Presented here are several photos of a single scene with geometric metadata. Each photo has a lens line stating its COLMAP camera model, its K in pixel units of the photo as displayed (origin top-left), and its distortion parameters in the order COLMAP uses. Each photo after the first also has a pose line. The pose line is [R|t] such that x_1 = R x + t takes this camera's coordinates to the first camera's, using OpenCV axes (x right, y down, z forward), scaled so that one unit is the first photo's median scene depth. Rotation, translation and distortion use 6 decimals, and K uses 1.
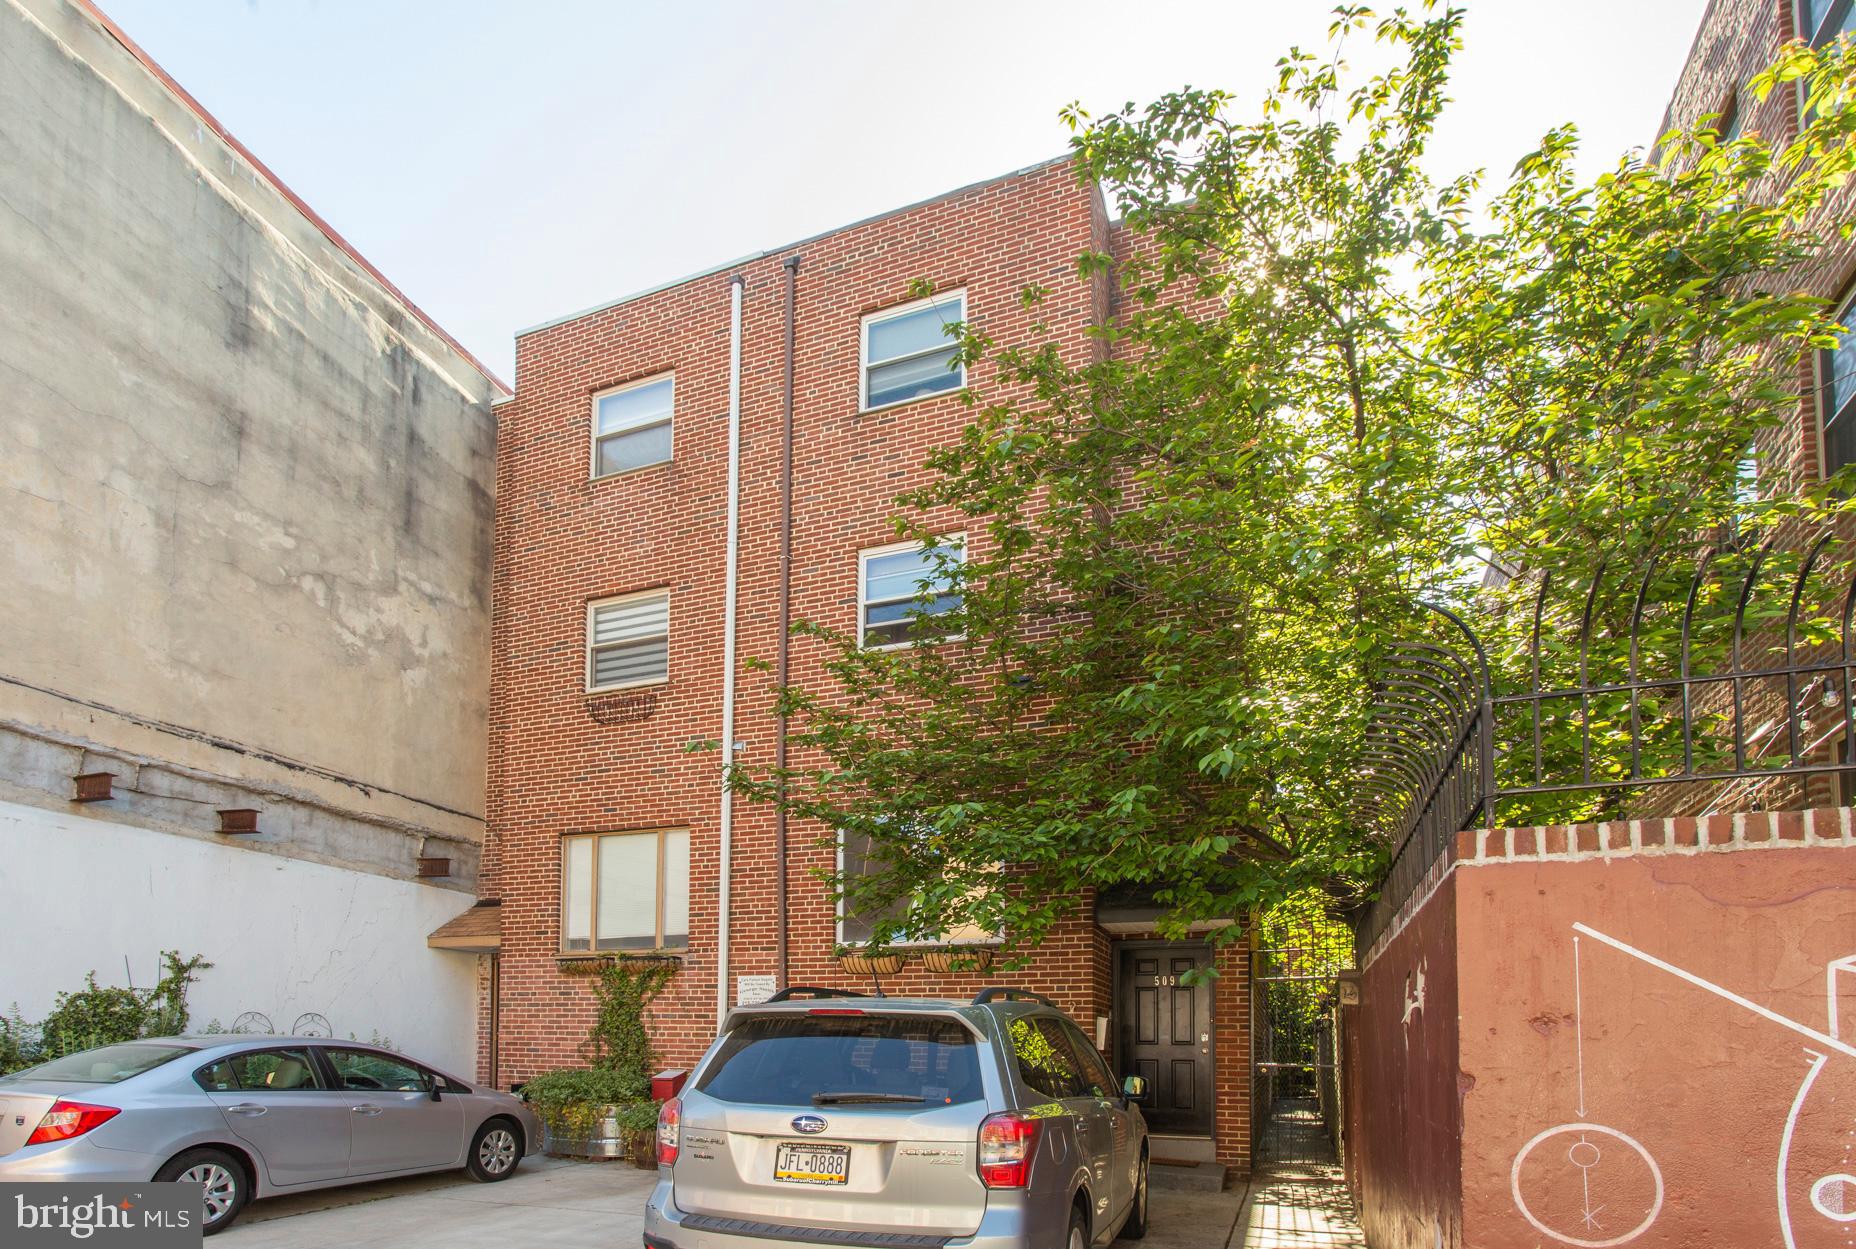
lens RADIAL K [[1028.9, 0, 933.0], [0, 1028.9, 717.7], [0, 0, 1]] dist [-0.008576, -0.001238]
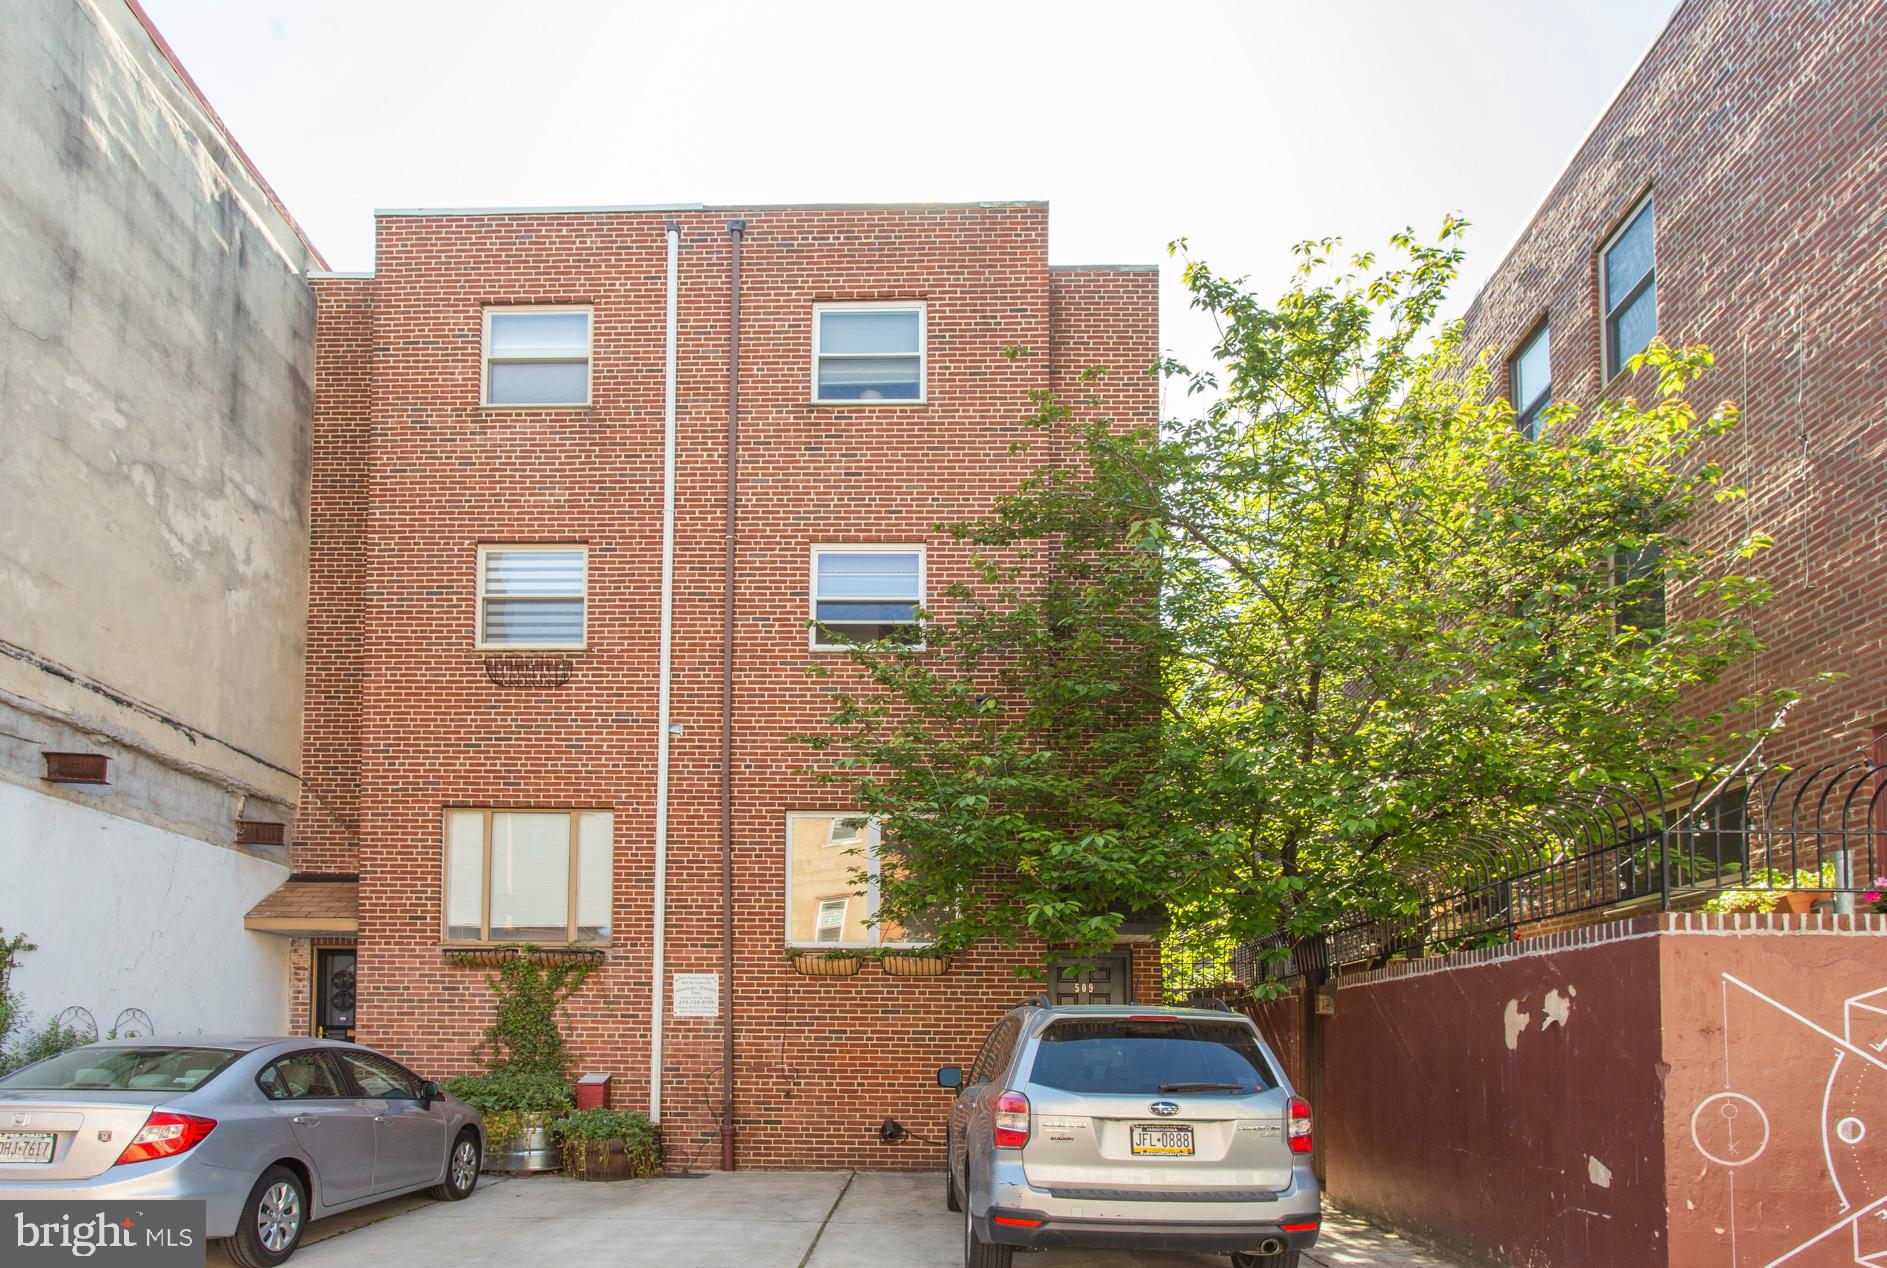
lens RADIAL K [[1147.6, 0, 943.5], [0, 1147.6, 634.0], [0, 0, 1]] dist [0.002740, -0.002161]
pose [[0.928739, 0.126520, 0.348477, -0.329344], [-0.112940, 0.991842, -0.059102, -0.024473], [-0.353112, 0.015533, 0.935452, -0.082773]]
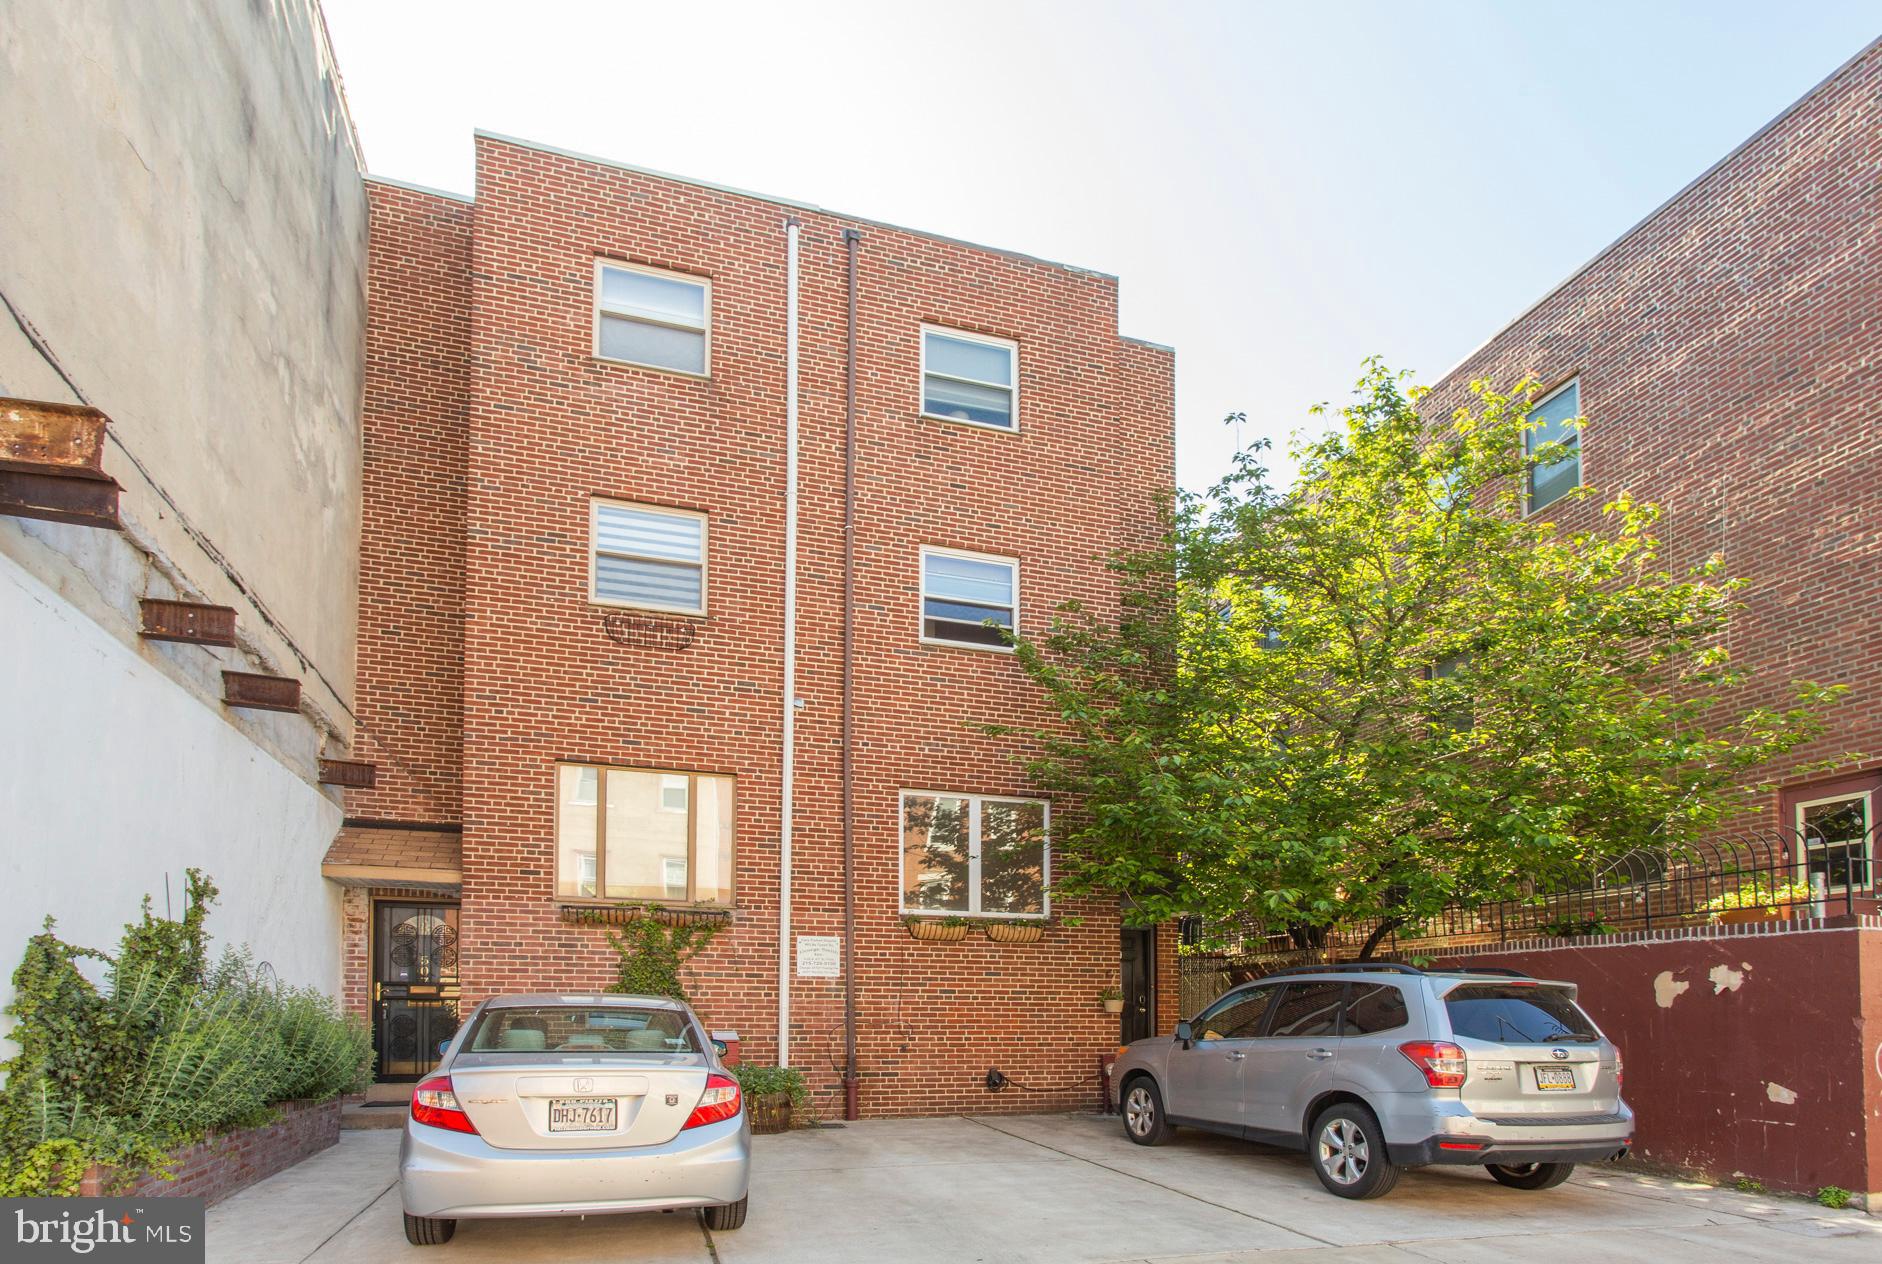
lens RADIAL K [[1021.0, 0, 1058.7], [0, 1021.0, 640.9], [0, 0, 1]] dist [-0.004776, 0.000657]
pose [[0.748812, 0.223326, 0.624024, -0.612062], [-0.201415, 0.973670, -0.106764, 0.022703], [-0.631437, -0.045742, 0.774077, 0.070198]]
